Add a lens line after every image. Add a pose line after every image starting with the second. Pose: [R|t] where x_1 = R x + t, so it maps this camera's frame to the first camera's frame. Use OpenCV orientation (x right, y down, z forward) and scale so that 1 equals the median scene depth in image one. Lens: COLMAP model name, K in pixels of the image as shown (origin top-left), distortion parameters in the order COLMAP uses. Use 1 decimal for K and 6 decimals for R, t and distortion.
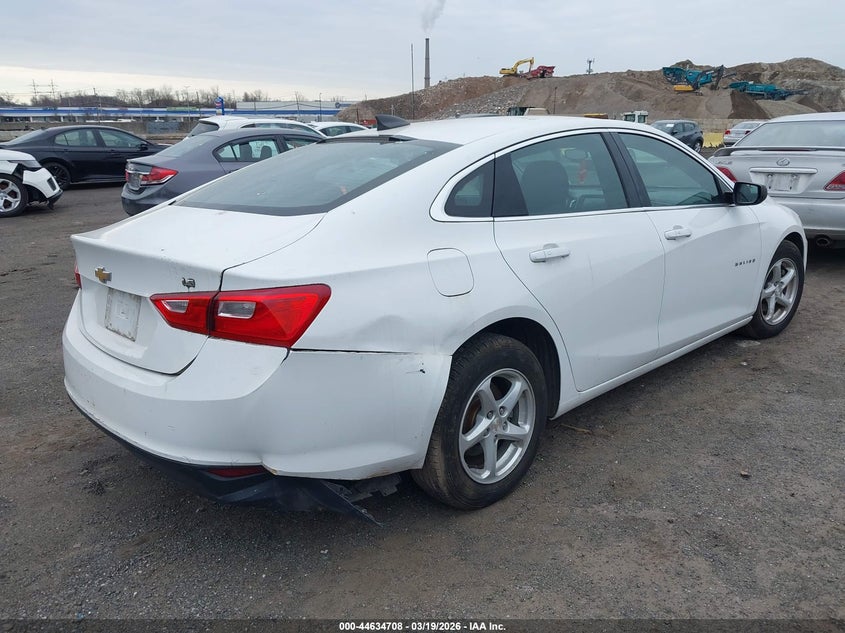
lens RADIAL K [[635.9, 0, 424.6], [0, 635.9, 313.9], [0, 0, 1]] dist [0.091567, -0.161118]
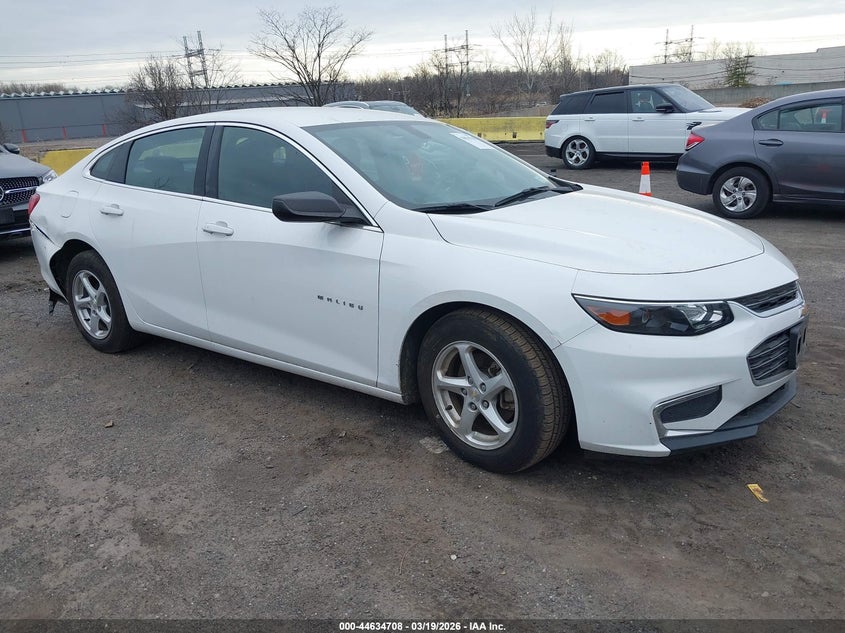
lens RADIAL K [[635.9, 0, 424.6], [0, 635.9, 313.9], [0, 0, 1]] dist [0.091567, -0.161118]
pose [[0.195076, 0.292439, -0.936176, 1.479205], [-0.231494, 0.941274, 0.245794, -0.331626], [0.953077, 0.168770, 0.251318, 1.113248]]
